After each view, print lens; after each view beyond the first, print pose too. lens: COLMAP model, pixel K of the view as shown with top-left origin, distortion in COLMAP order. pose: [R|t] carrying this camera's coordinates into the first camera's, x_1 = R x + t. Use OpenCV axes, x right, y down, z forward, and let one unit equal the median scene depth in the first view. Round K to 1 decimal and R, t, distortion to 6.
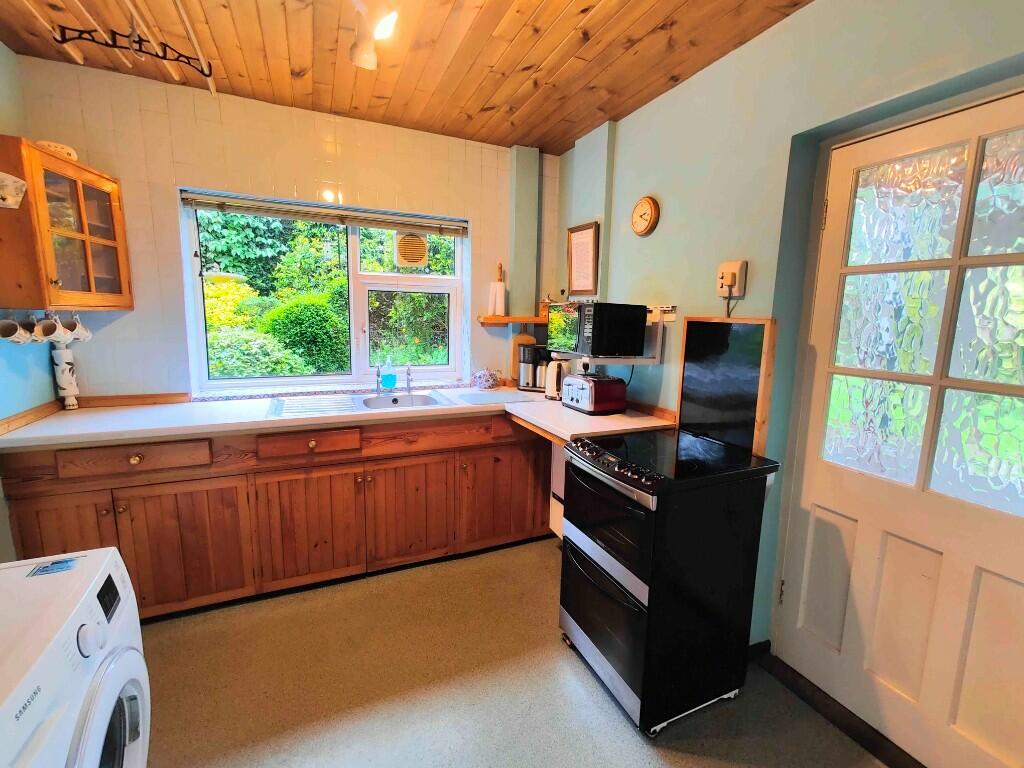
lens RADIAL K [[449.2, 0, 510.5], [0, 449.2, 380.7], [0, 0, 1]] dist [0.006885, 0.000222]
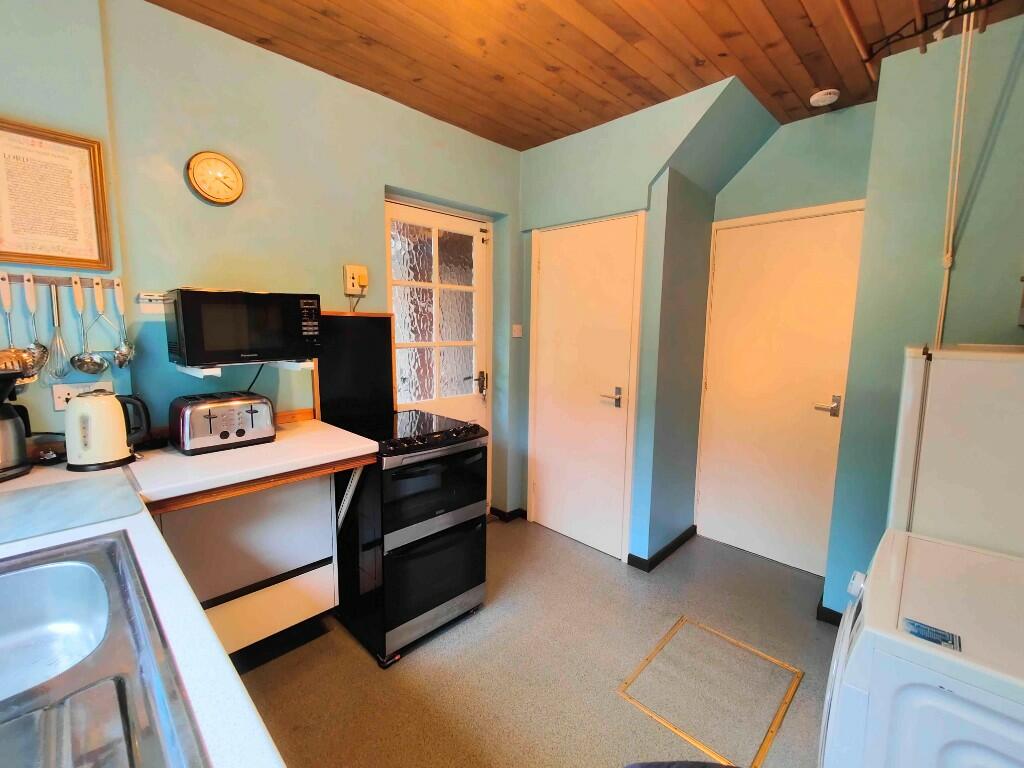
lens RADIAL K [[449.2, 0, 510.5], [0, 449.2, 380.7], [0, 0, 1]] dist [0.006885, 0.000222]
pose [[-0.352774, -0.146231, 0.924212, -0.320158], [0.114085, 0.973623, 0.197595, -0.062121], [-0.928728, 0.175145, -0.326786, 0.423487]]
